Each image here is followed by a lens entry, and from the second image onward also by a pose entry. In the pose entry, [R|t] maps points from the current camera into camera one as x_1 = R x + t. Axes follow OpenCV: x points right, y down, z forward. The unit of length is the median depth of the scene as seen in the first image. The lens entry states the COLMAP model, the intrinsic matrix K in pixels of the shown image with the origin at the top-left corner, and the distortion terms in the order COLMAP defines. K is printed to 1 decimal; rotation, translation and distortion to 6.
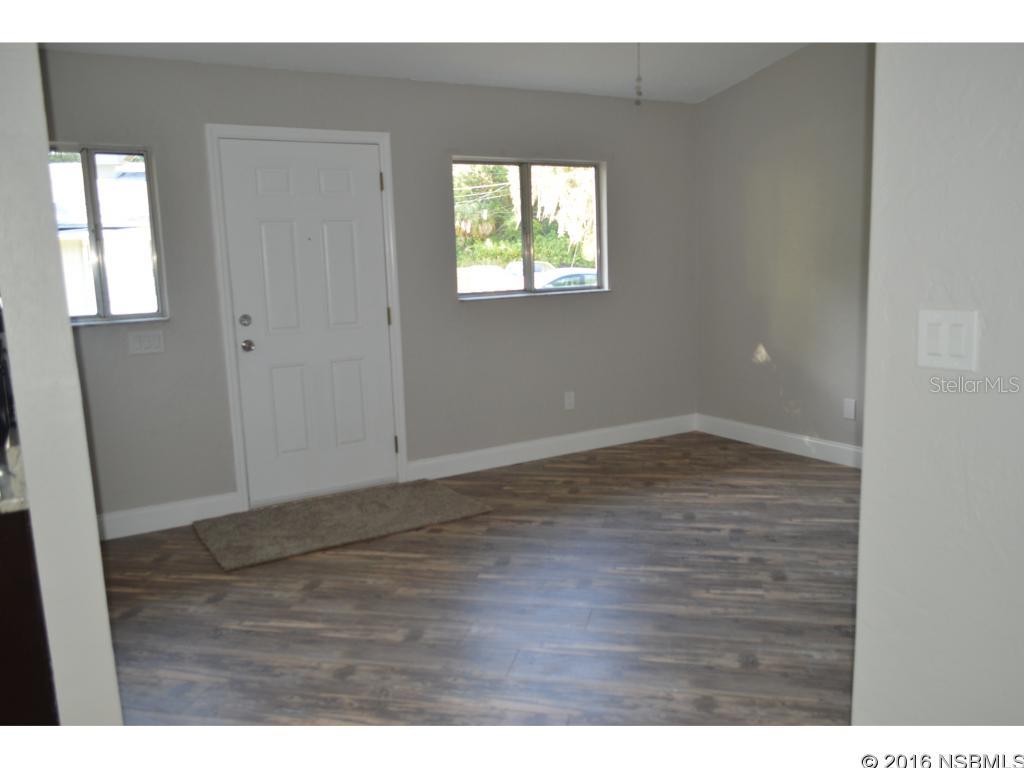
lens RADIAL K [[867.2, 0, 492.3], [0, 867.2, 379.3], [0, 0, 1]] dist [-0.015517, -0.005978]
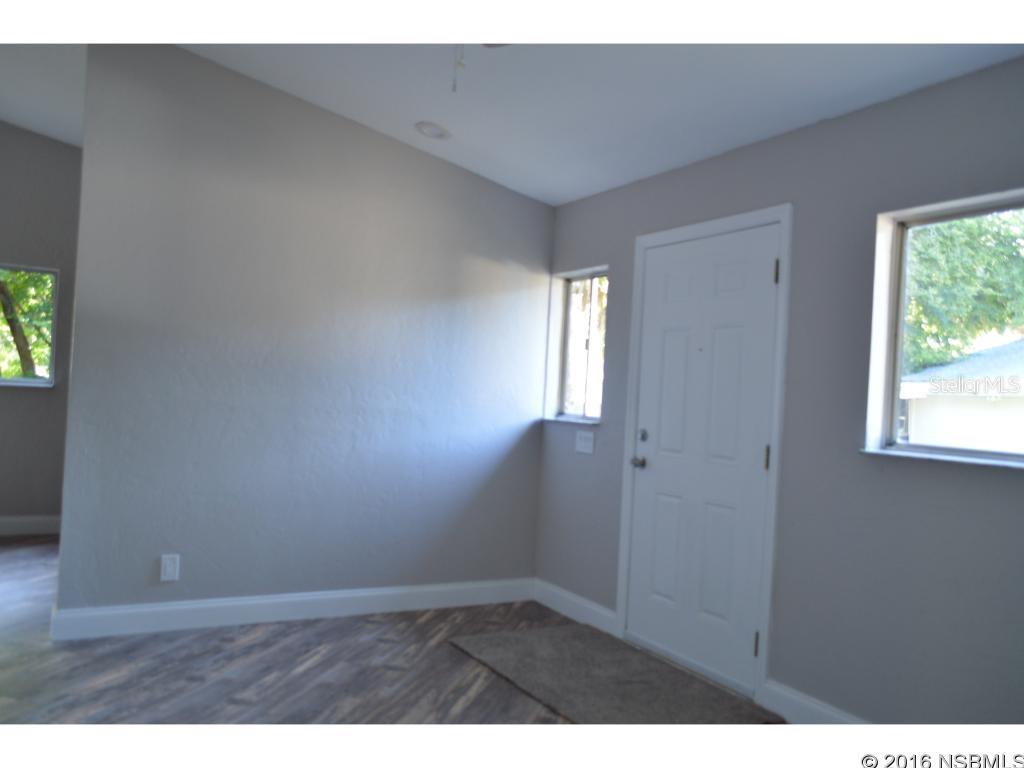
lens RADIAL K [[717.8, 0, 350.2], [0, 717.8, 379.0], [0, 0, 1]] dist [0.073046, 0.000262]
pose [[-0.070426, 0.043166, -0.996583, 0.666662], [-0.167611, 0.984347, 0.054481, -0.151927], [0.983334, 0.170875, -0.062089, 0.926257]]
